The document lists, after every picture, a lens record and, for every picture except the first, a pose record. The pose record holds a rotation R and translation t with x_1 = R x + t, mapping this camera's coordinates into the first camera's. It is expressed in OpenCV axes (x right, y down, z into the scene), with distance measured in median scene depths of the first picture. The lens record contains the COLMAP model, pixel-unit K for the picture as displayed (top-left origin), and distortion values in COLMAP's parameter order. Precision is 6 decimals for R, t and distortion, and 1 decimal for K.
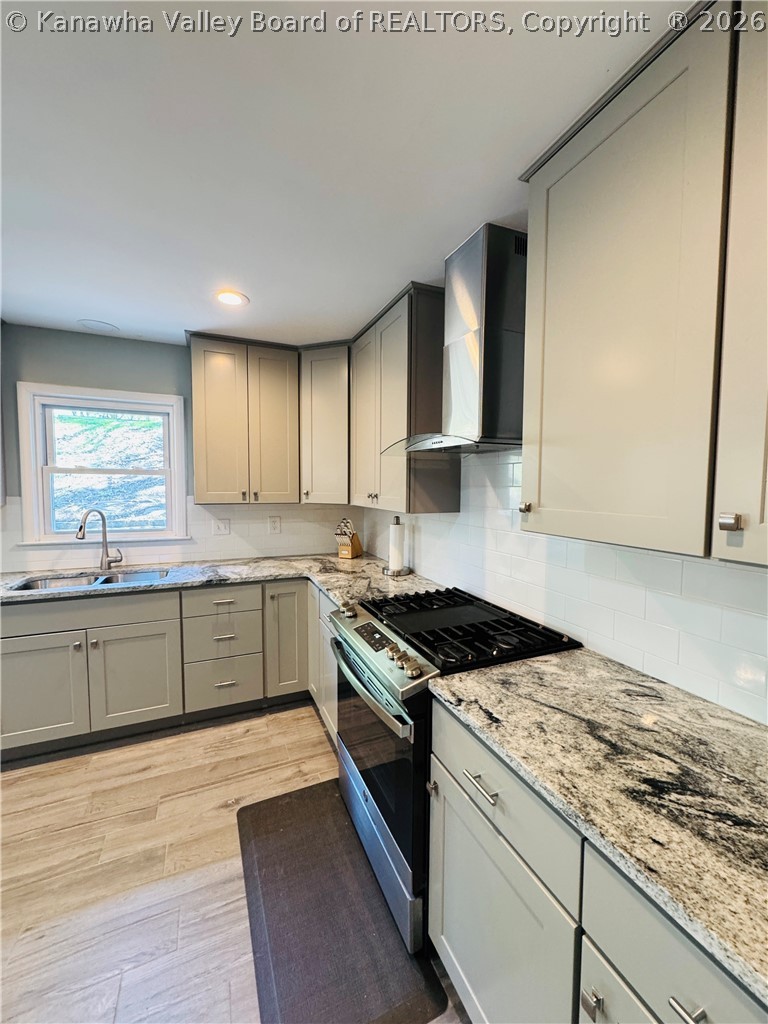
lens RADIAL K [[407.4, 0, 386.1], [0, 407.4, 511.1], [0, 0, 1]] dist [-0.002533, 0.000440]
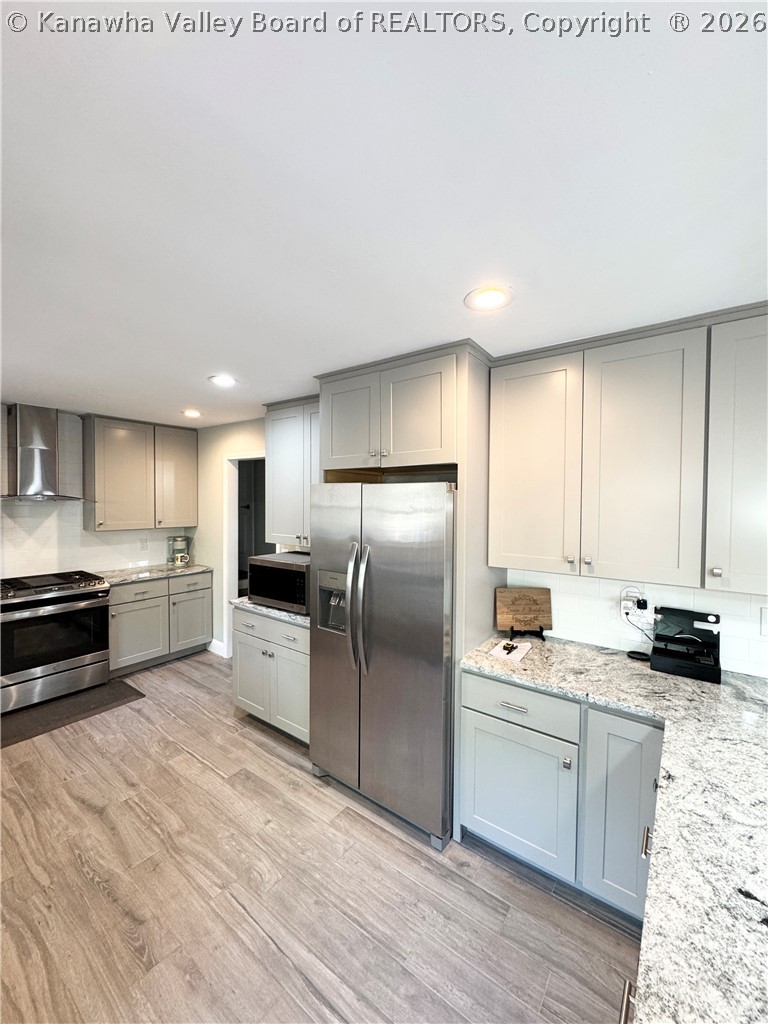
lens RADIAL K [[407.4, 0, 386.1], [0, 407.4, 511.1], [0, 0, 1]] dist [-0.002533, 0.000440]
pose [[-0.496841, -0.033739, 0.867186, -1.710691], [0.044164, 0.996966, 0.064092, -0.102104], [-0.866717, 0.070141, -0.493843, 0.324567]]
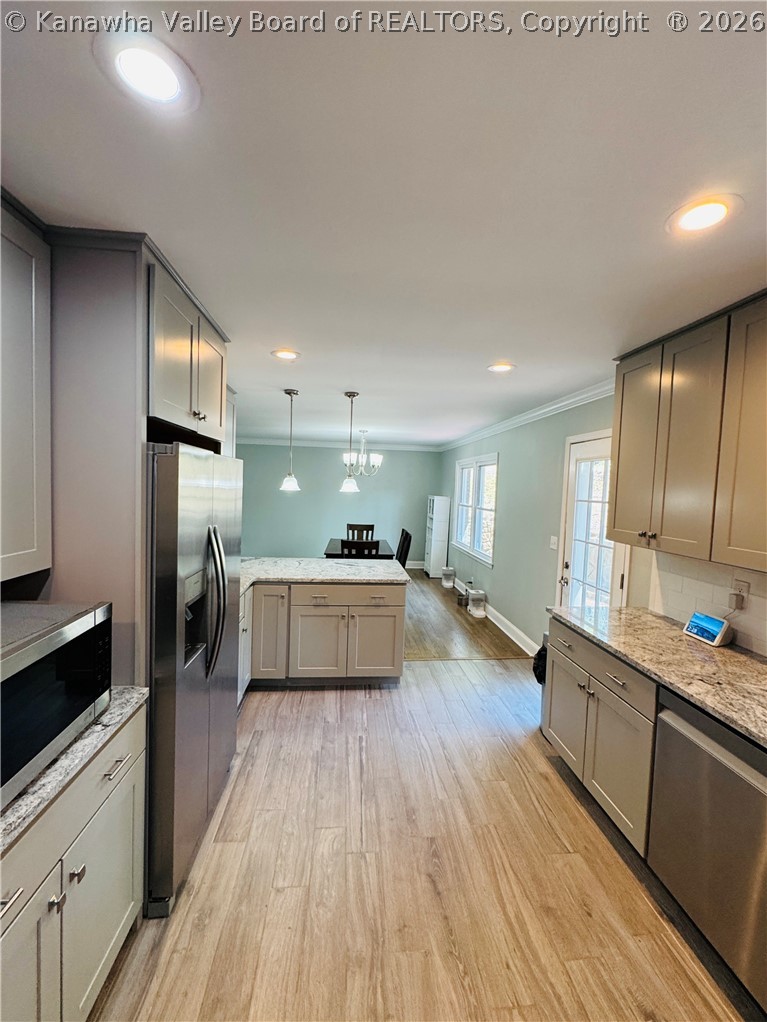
lens RADIAL K [[430.1, 0, 385.3], [0, 430.1, 509.5], [0, 0, 1]] dist [-0.002669, -0.000107]
pose [[-0.309805, 0.029622, -0.950339, -0.256827], [-0.101797, 0.992736, 0.064129, -0.085754], [0.945335, 0.116609, -0.304539, 0.469205]]
